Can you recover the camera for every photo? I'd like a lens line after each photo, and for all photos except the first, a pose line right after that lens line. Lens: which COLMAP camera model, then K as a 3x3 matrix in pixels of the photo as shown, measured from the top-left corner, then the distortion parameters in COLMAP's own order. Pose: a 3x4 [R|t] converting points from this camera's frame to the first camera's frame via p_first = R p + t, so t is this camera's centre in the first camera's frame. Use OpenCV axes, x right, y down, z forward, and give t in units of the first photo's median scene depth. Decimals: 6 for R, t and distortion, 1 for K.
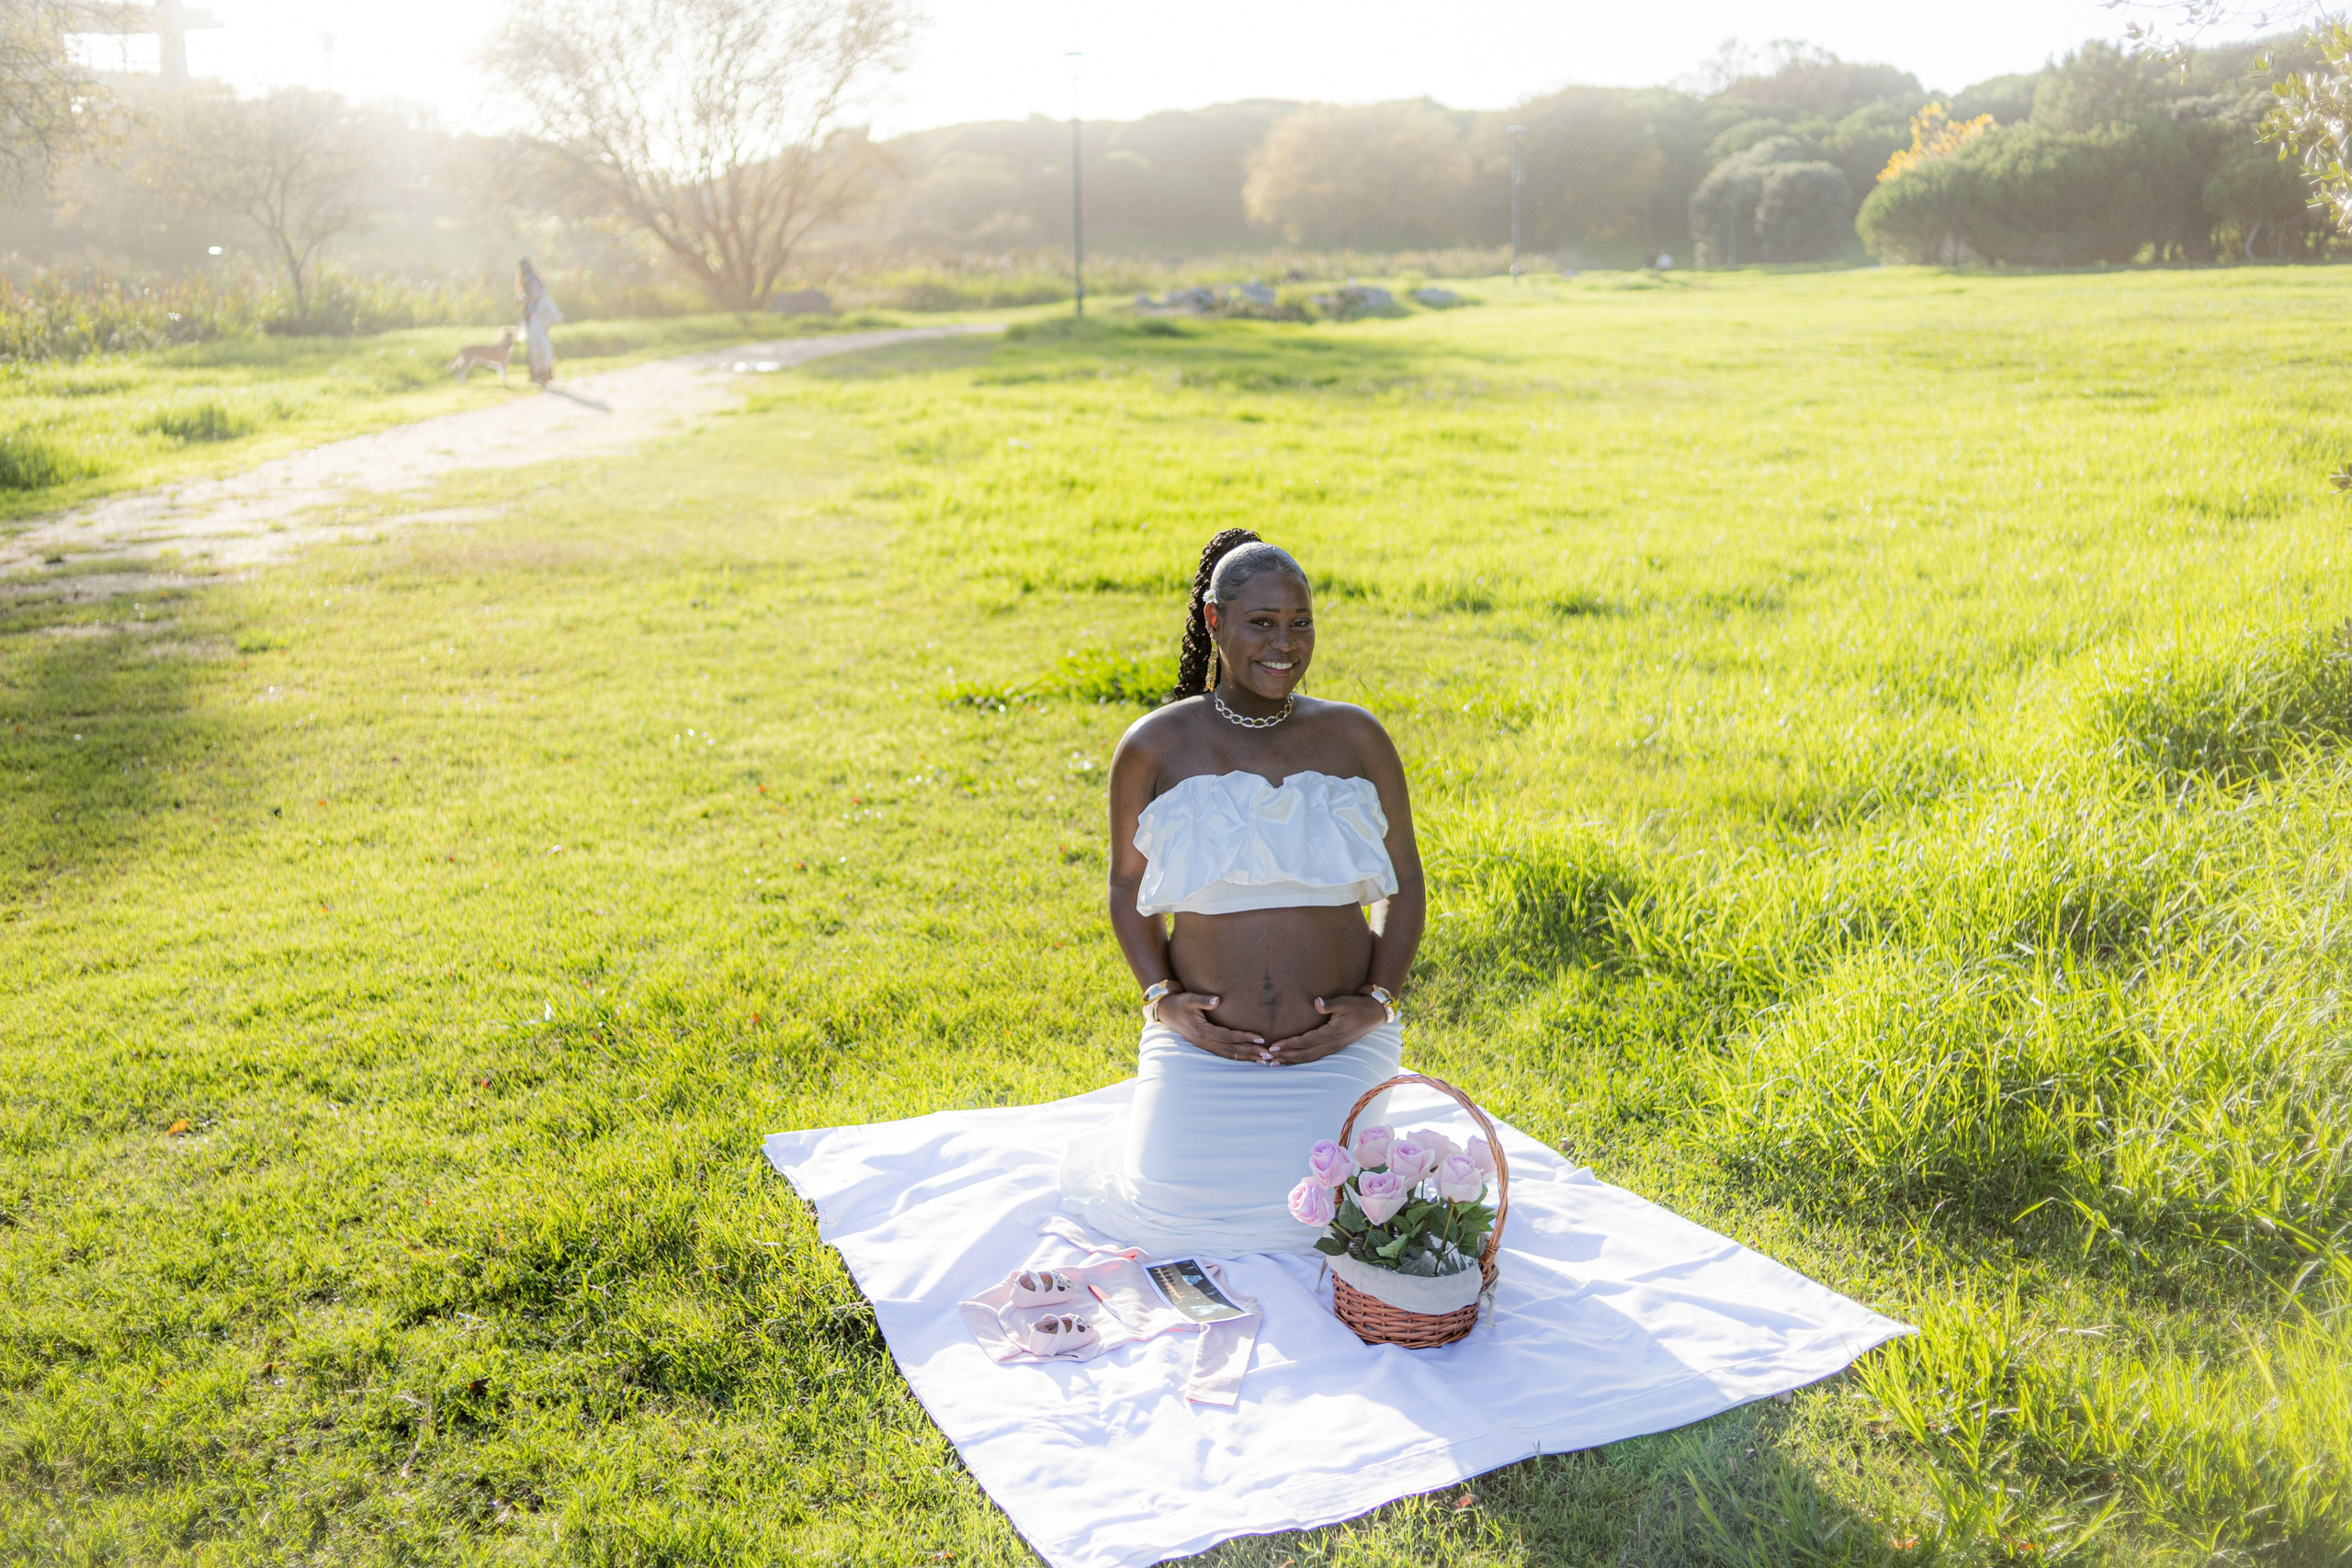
lens RADIAL K [[2291.7, 0, 1174.7], [0, 2291.7, 755.1], [0, 0, 1]] dist [-0.011993, 0.023991]
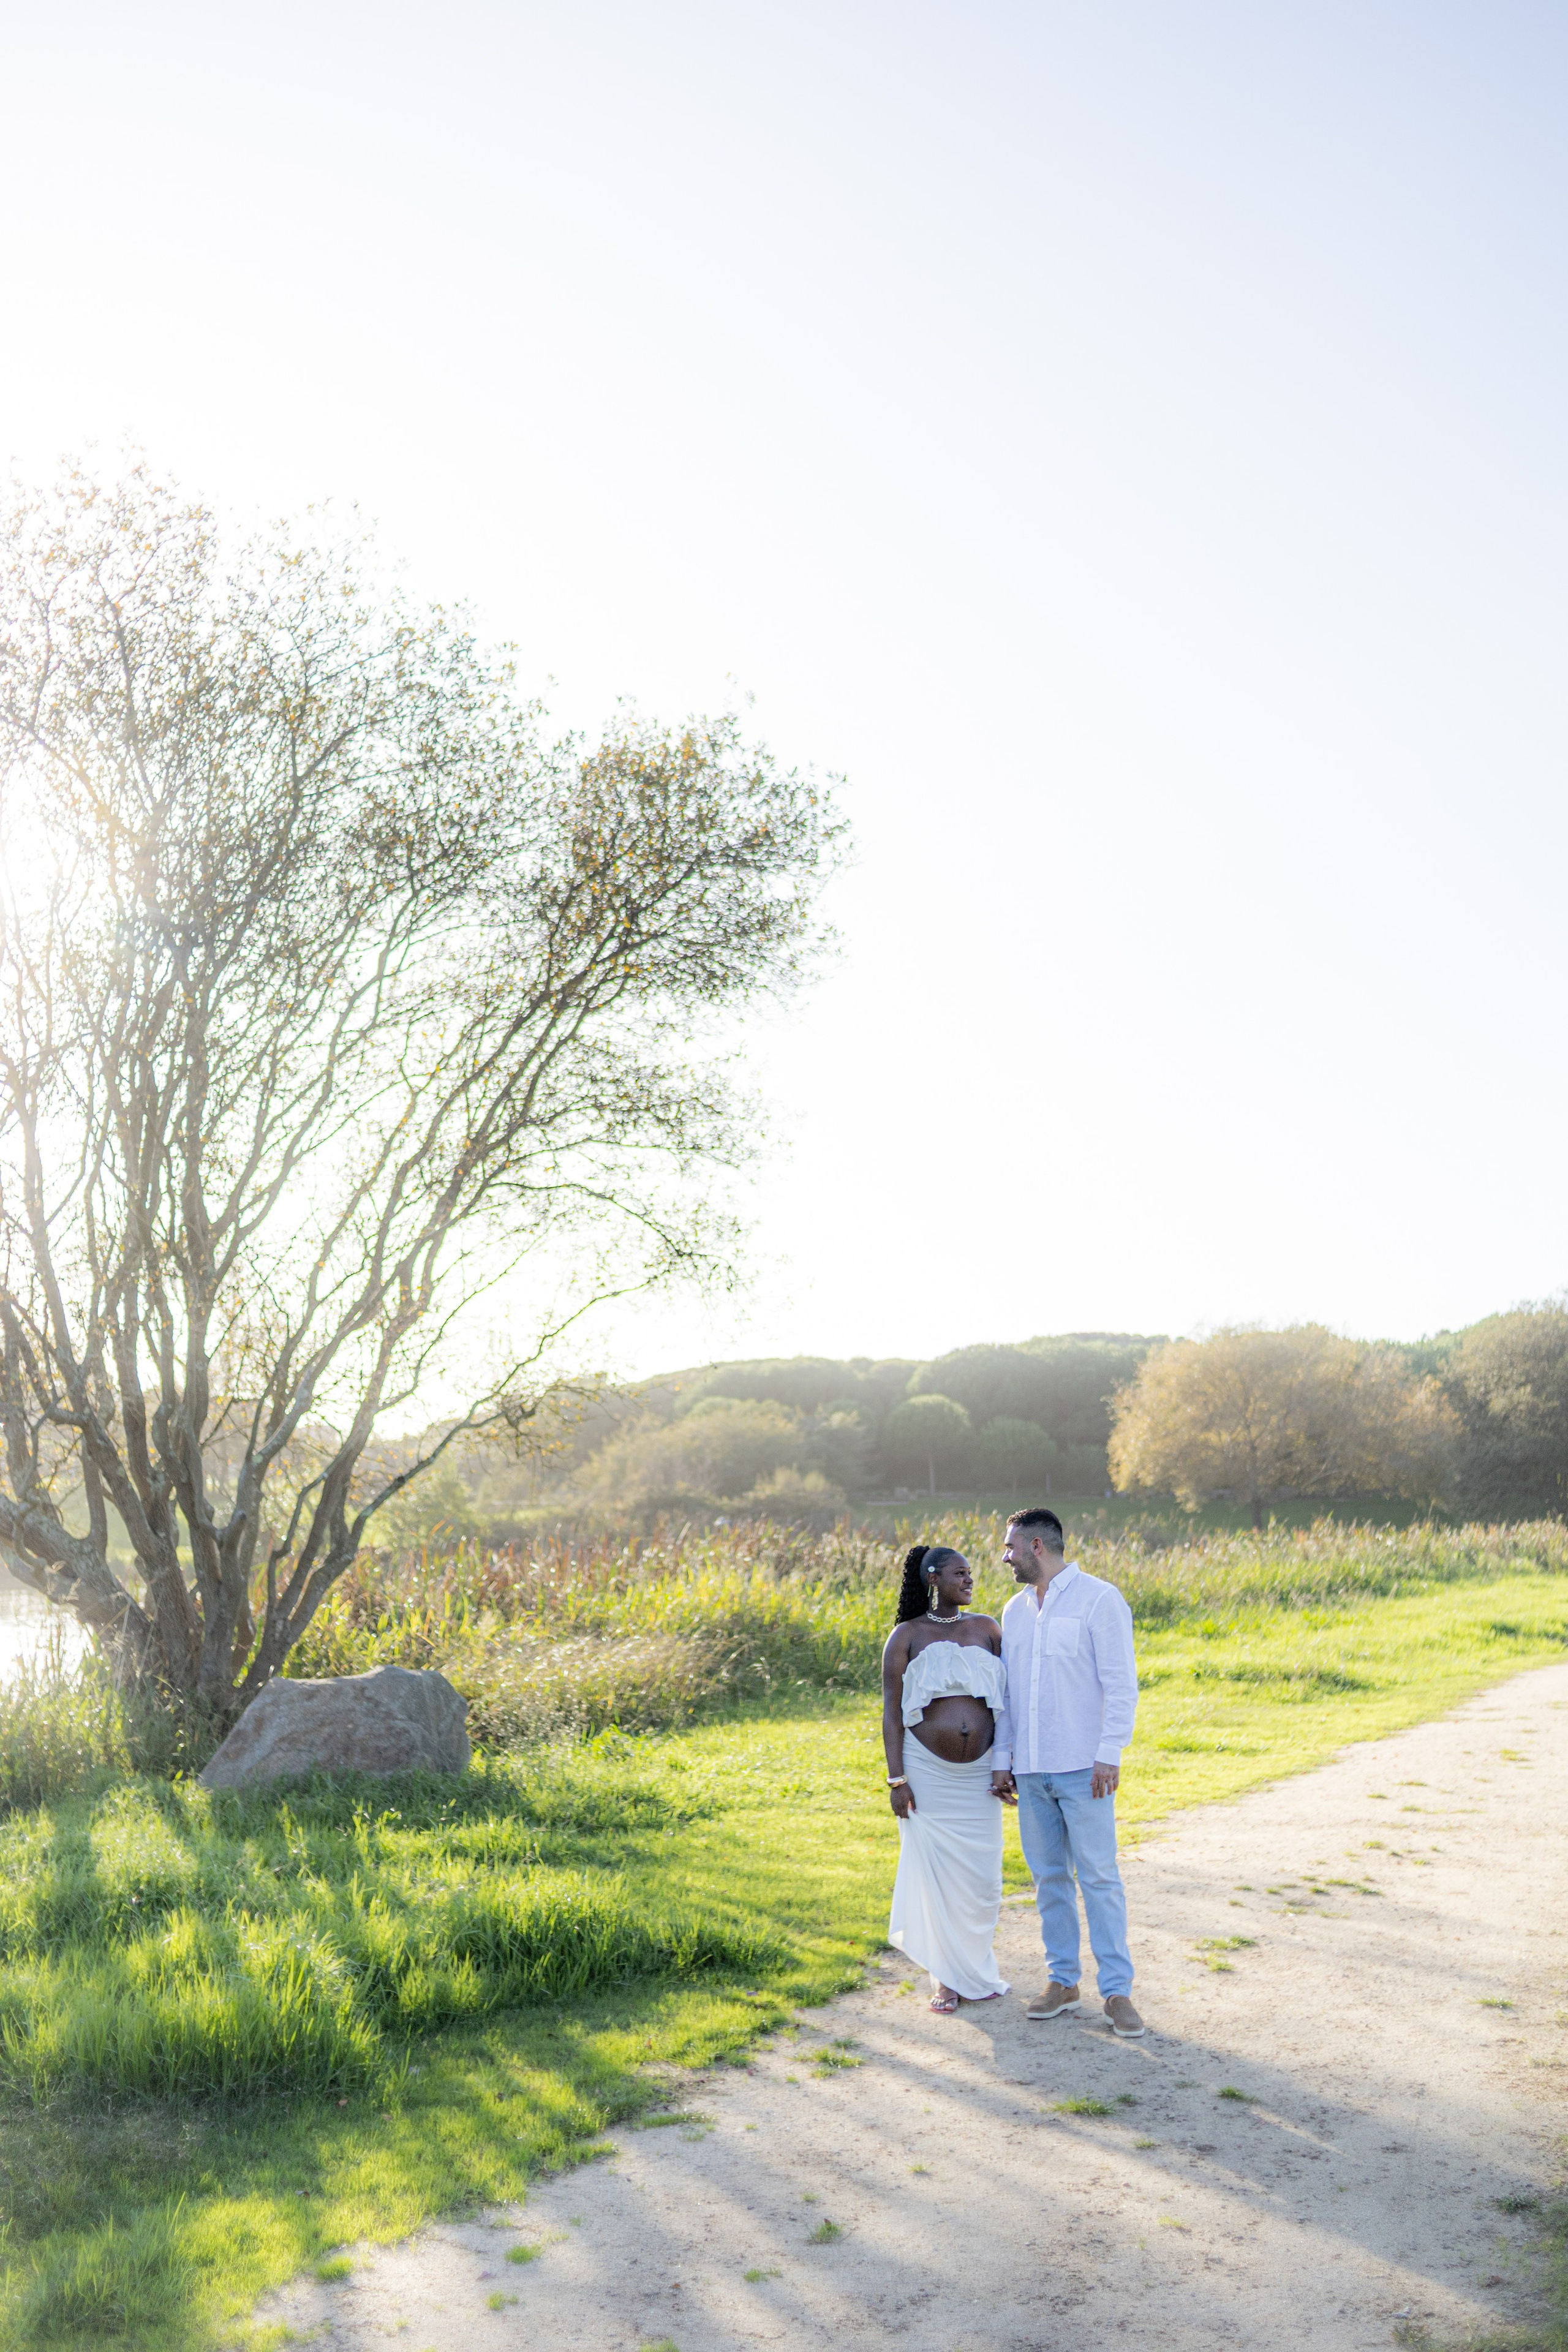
lens RADIAL K [[2291.9, 0, 792.2], [0, 2291.9, 1156.8], [0, 0, 1]] dist [-0.011993, 0.023991]
pose [[0.999003, -0.007056, -0.044088, -0.038455], [-0.009560, 0.930731, -0.365578, -0.063170], [0.043613, 0.365635, 0.929736, 0.282446]]
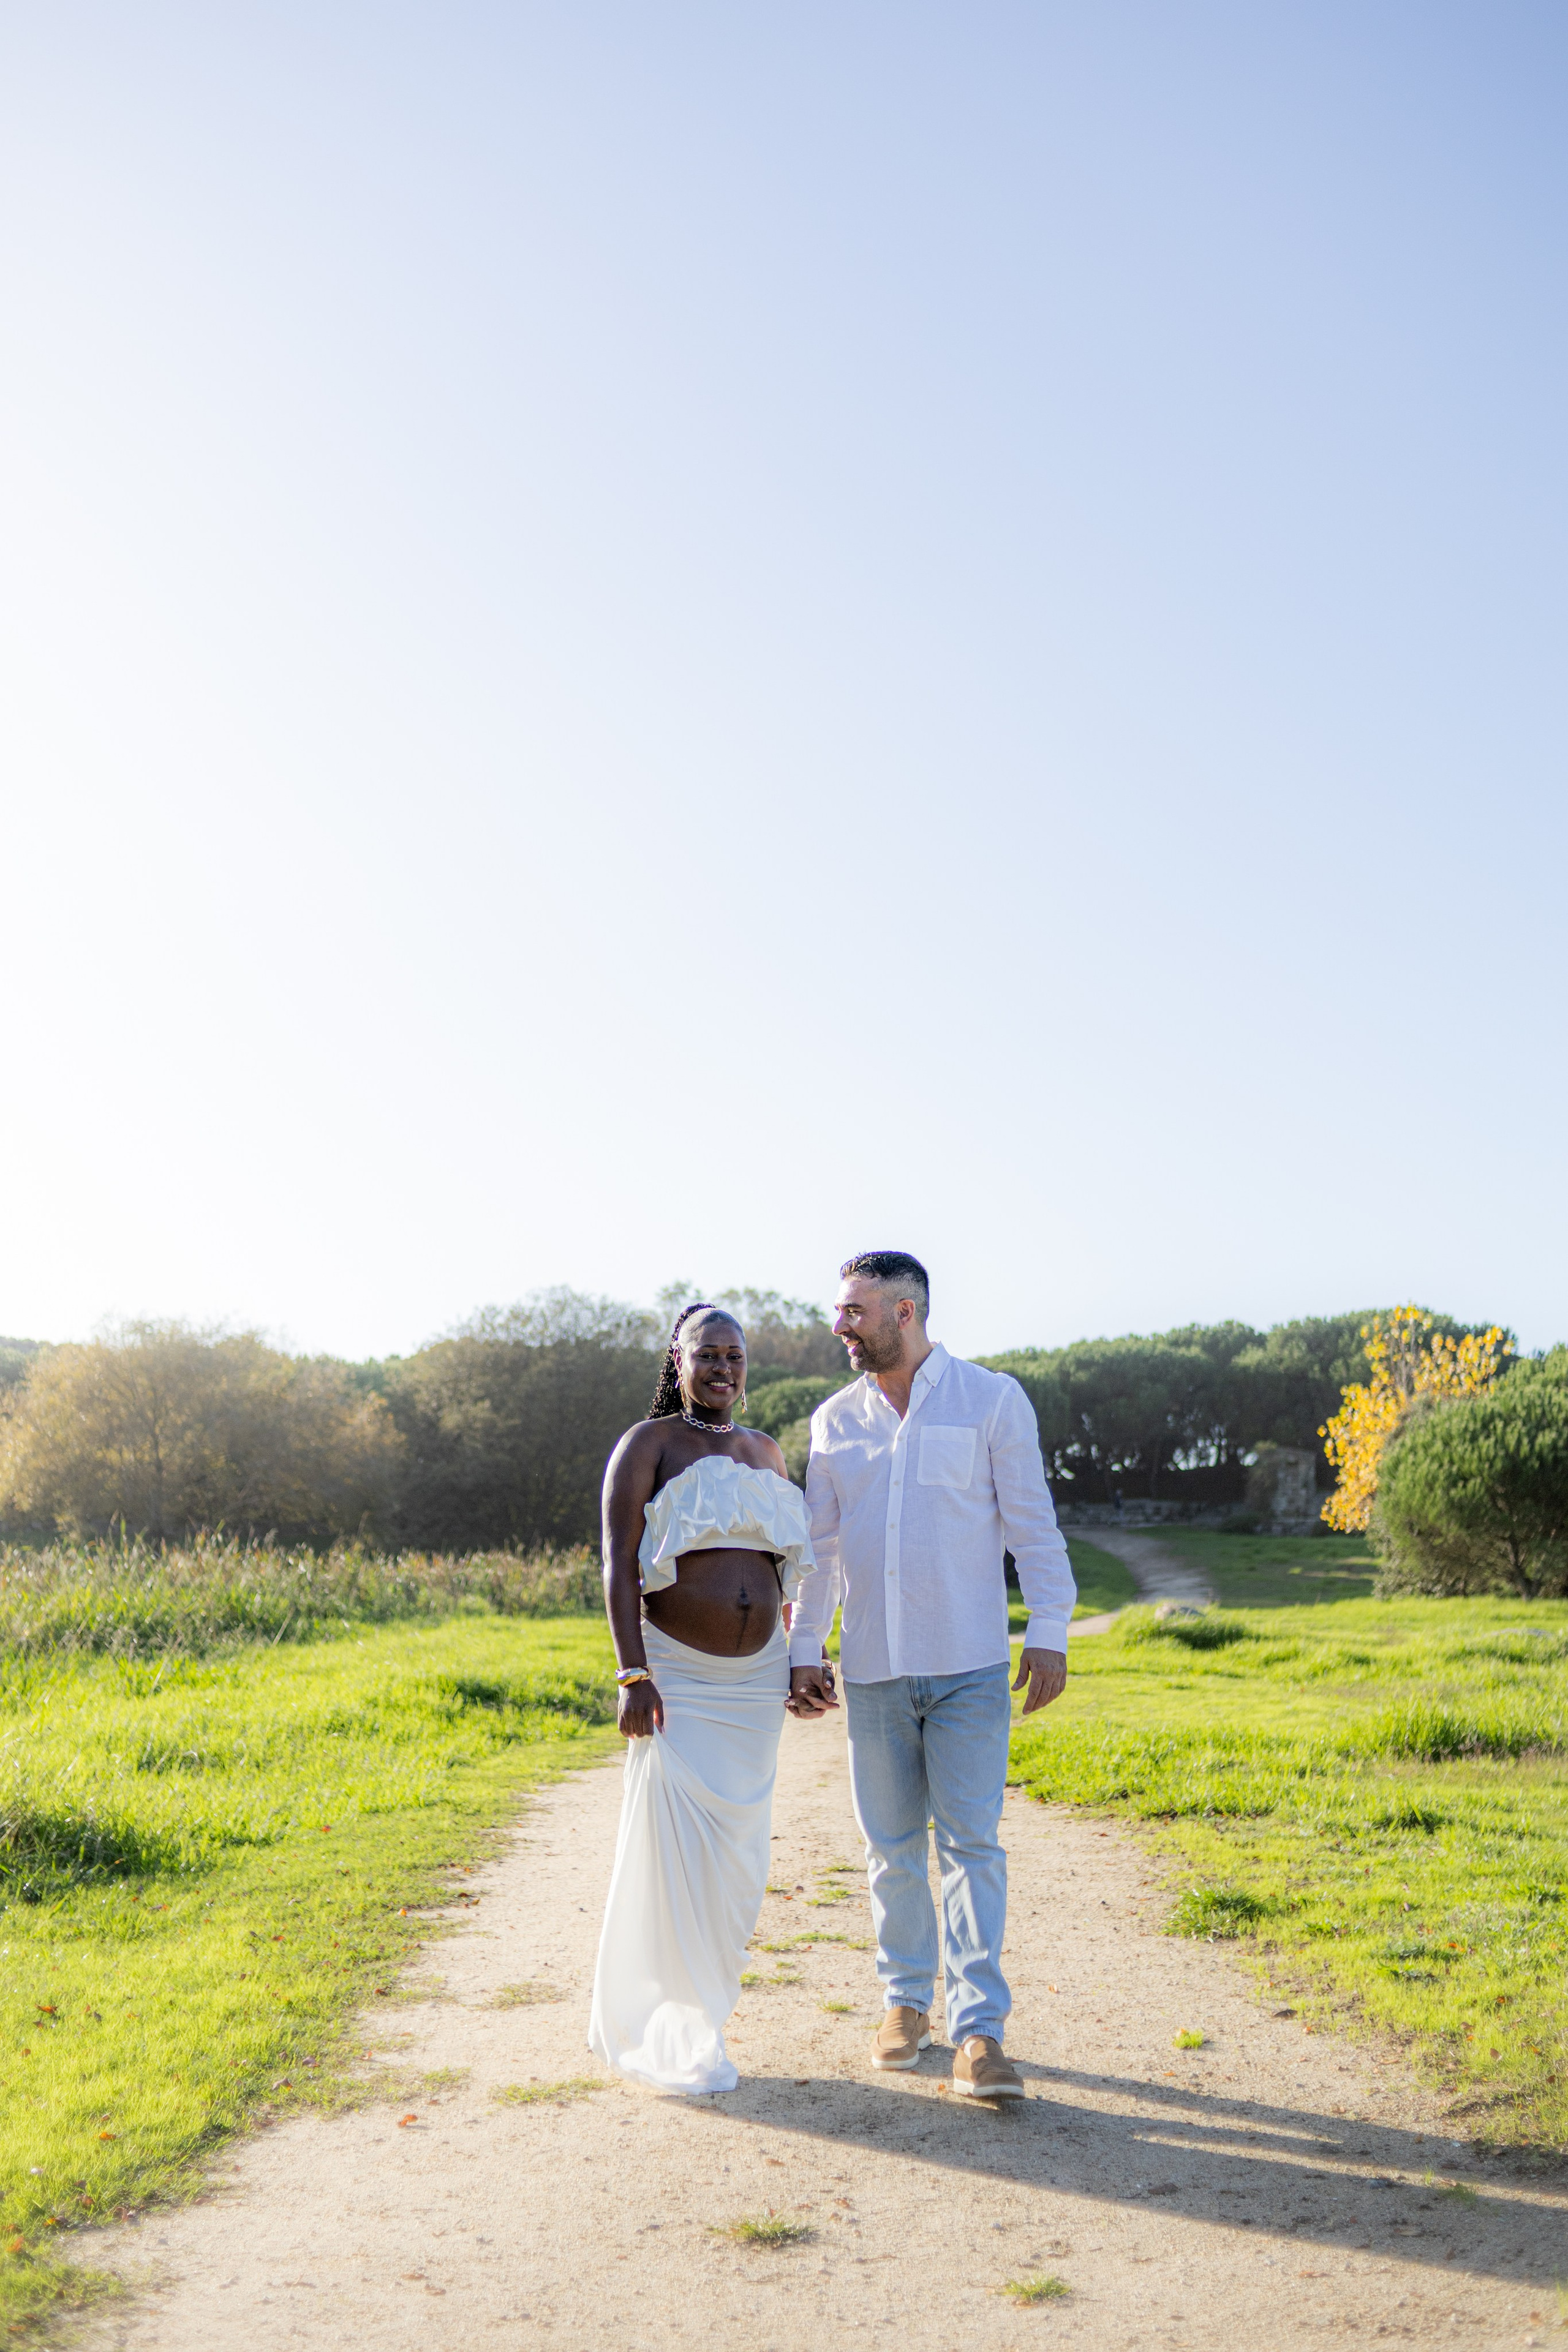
lens RADIAL K [[2286.7, 0, 787.5], [0, 2286.7, 1150.8], [0, 0, 1]] dist [-0.015326, 0.027199]
pose [[0.918627, 0.085962, 0.385661, -0.012985], [0.071590, 0.923684, -0.376407, -0.082718], [-0.388586, 0.373387, 0.842368, 0.392677]]
